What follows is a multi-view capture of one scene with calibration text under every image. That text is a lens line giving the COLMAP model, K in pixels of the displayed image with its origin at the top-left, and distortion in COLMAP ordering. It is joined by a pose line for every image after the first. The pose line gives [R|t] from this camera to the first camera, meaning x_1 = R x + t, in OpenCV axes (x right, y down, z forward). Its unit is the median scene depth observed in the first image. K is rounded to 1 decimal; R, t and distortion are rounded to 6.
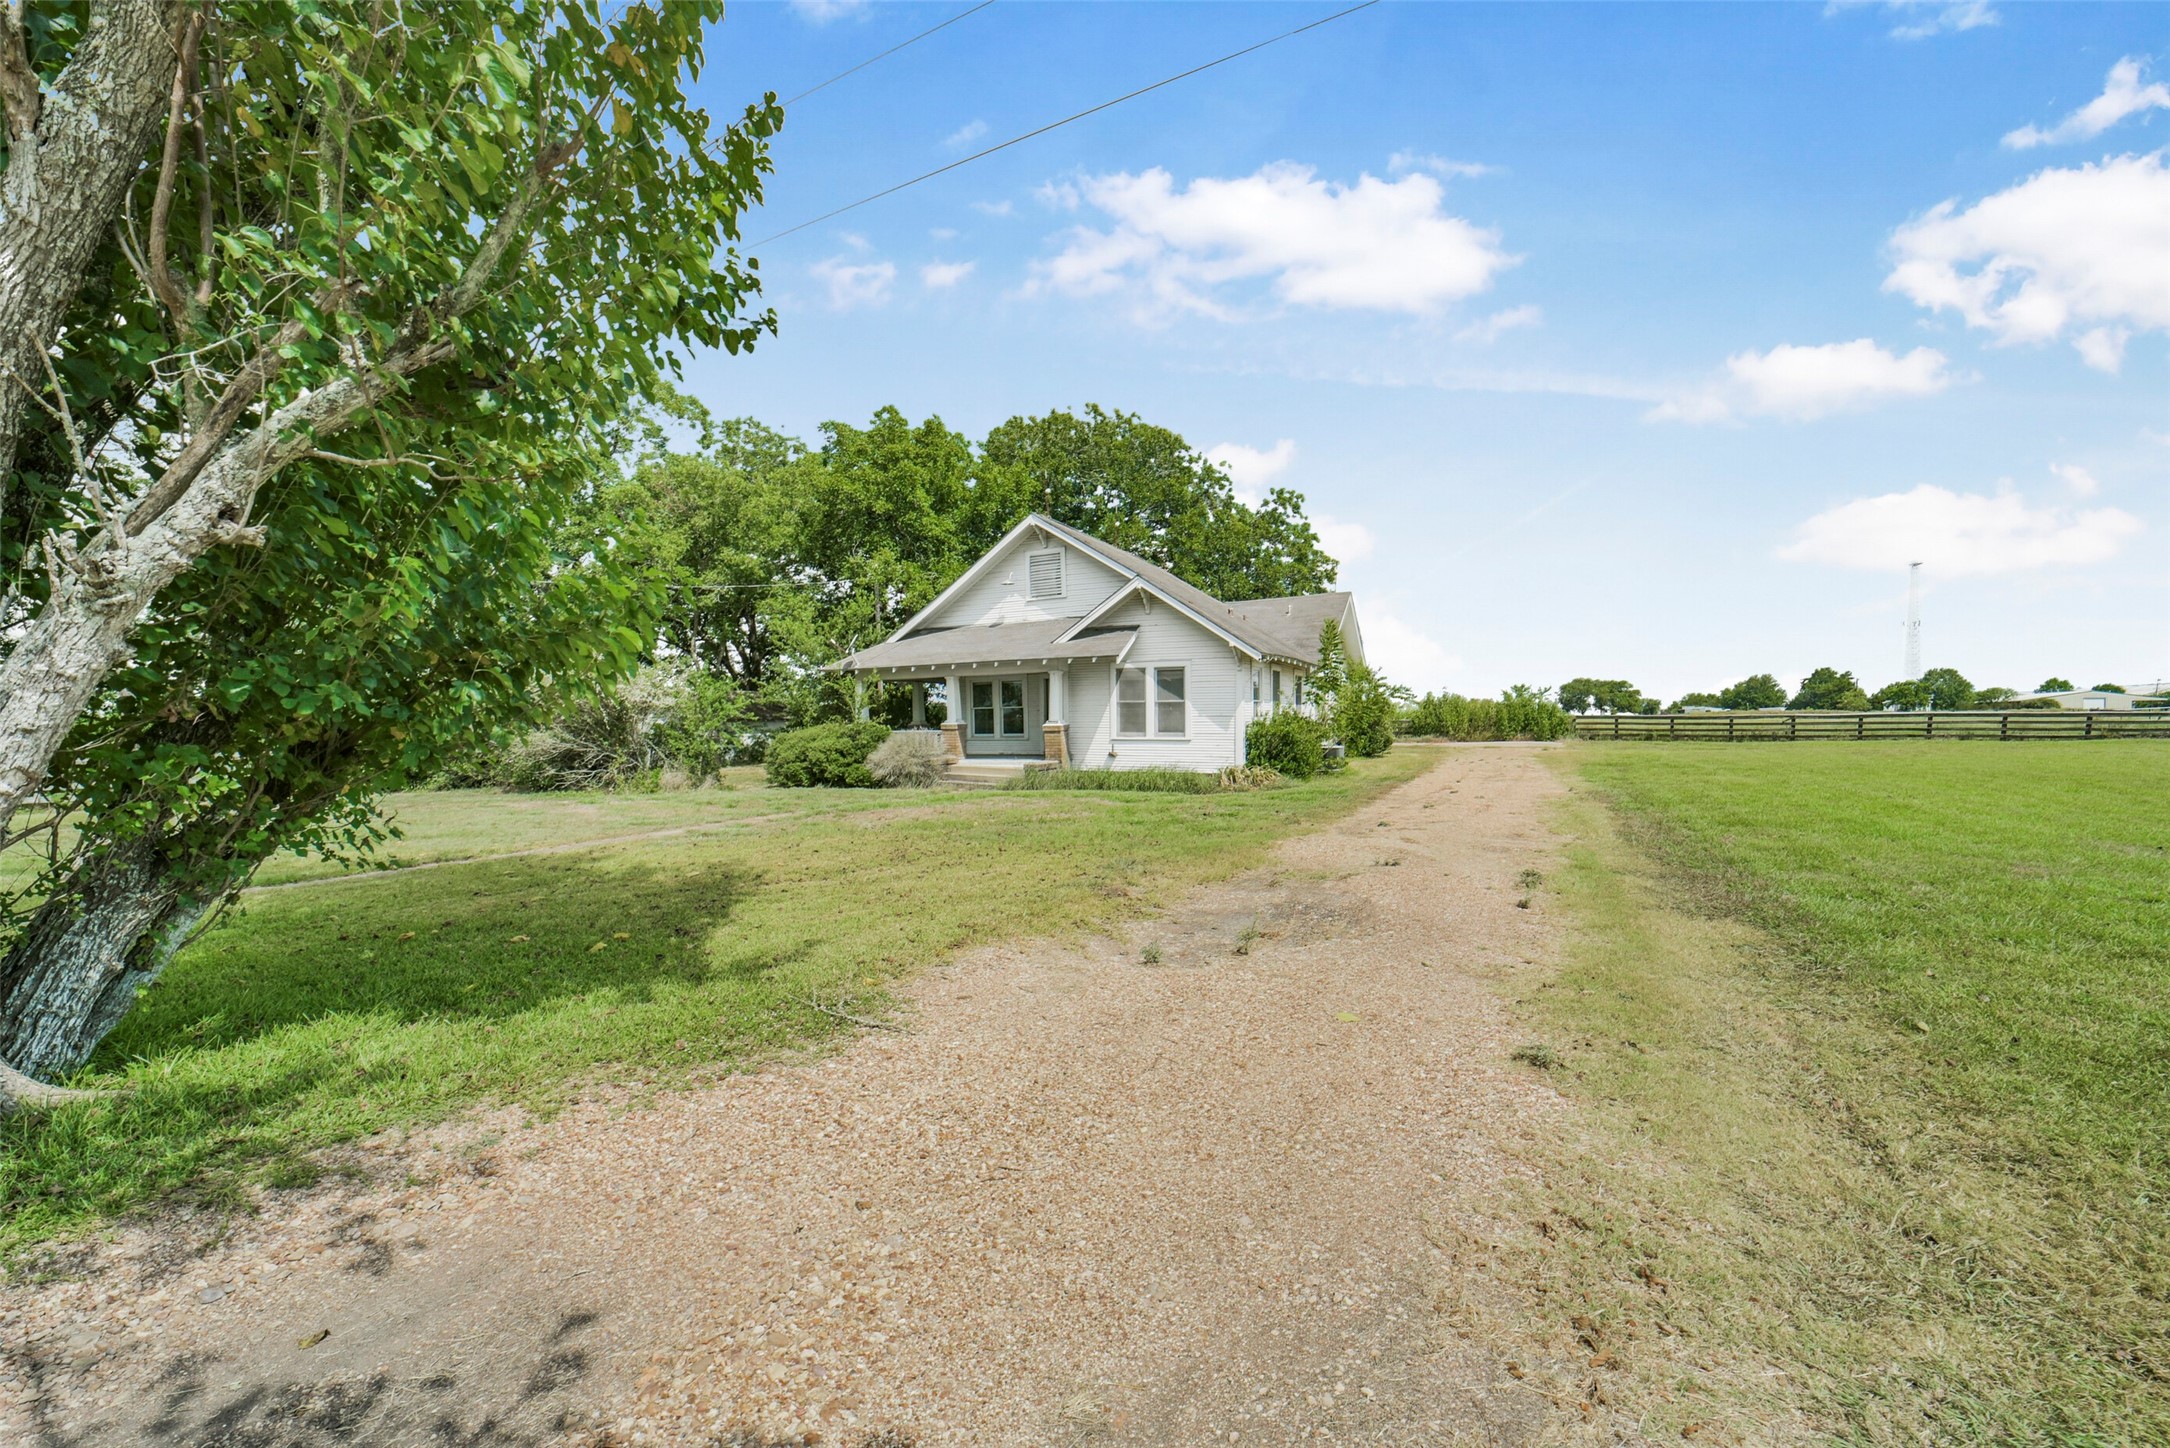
lens RADIAL K [[867.3, 0, 1095.7], [0, 867.3, 724.6], [0, 0, 1]] dist [-0.039513, 0.009556]
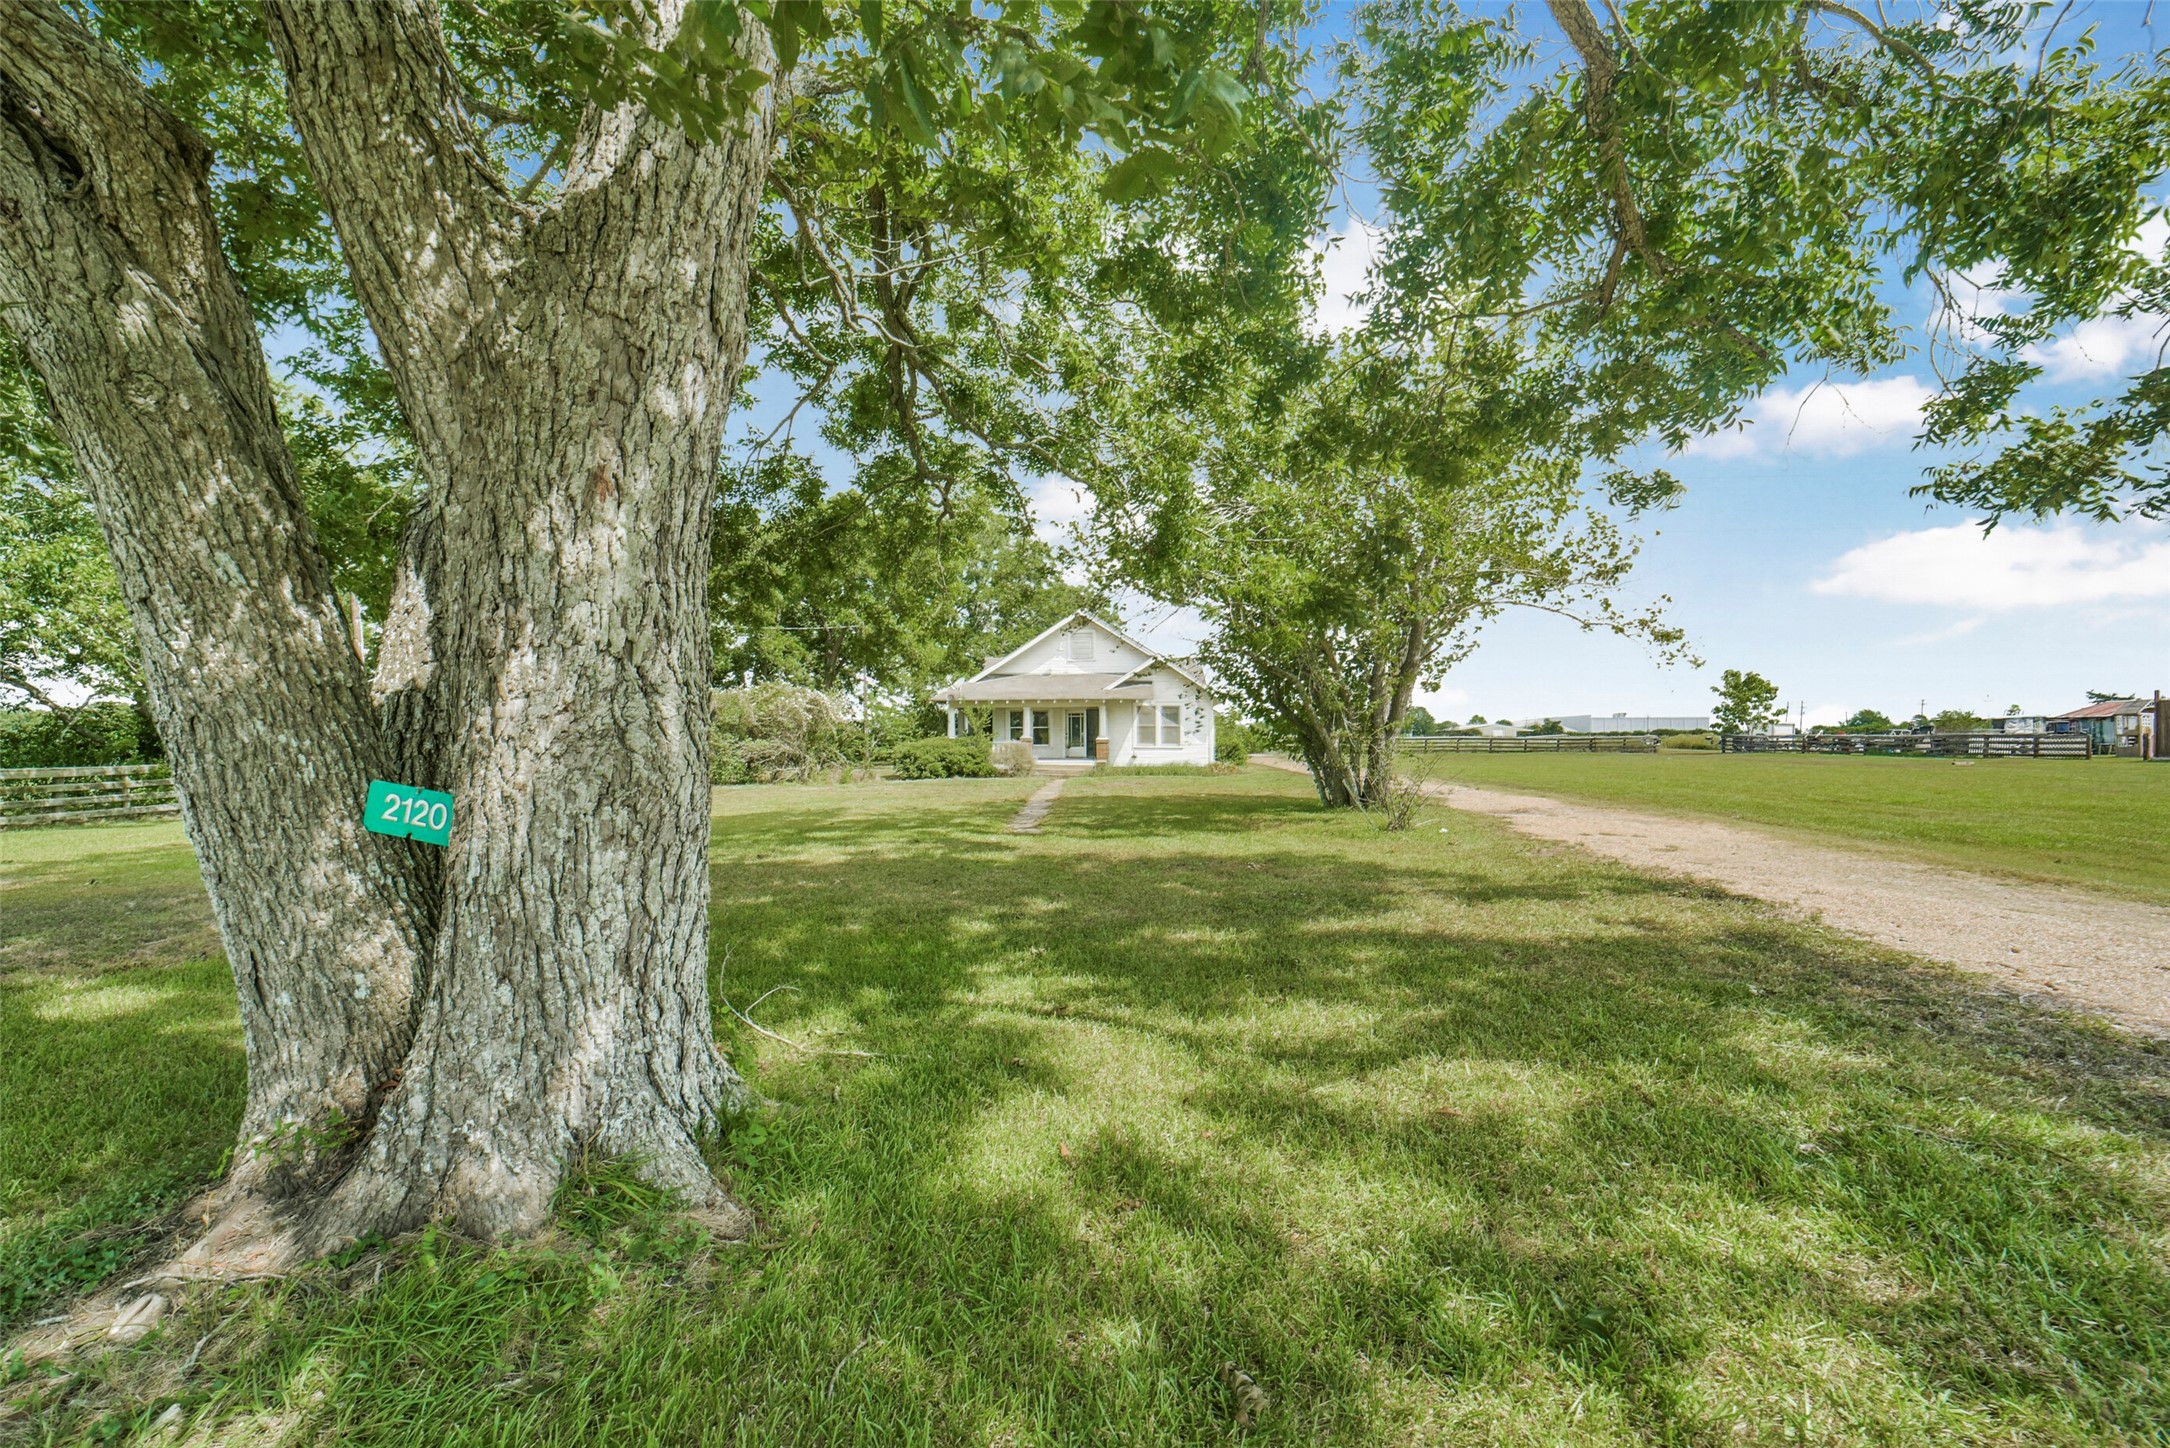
lens RADIAL K [[867.3, 0, 1095.7], [0, 867.3, 724.6], [0, 0, 1]] dist [-0.039513, 0.009556]
pose [[0.900417, 0.016116, 0.434729, -0.786025], [-0.006543, 0.999702, -0.023510, 0.013380], [-0.434978, 0.018325, 0.900254, -0.496697]]
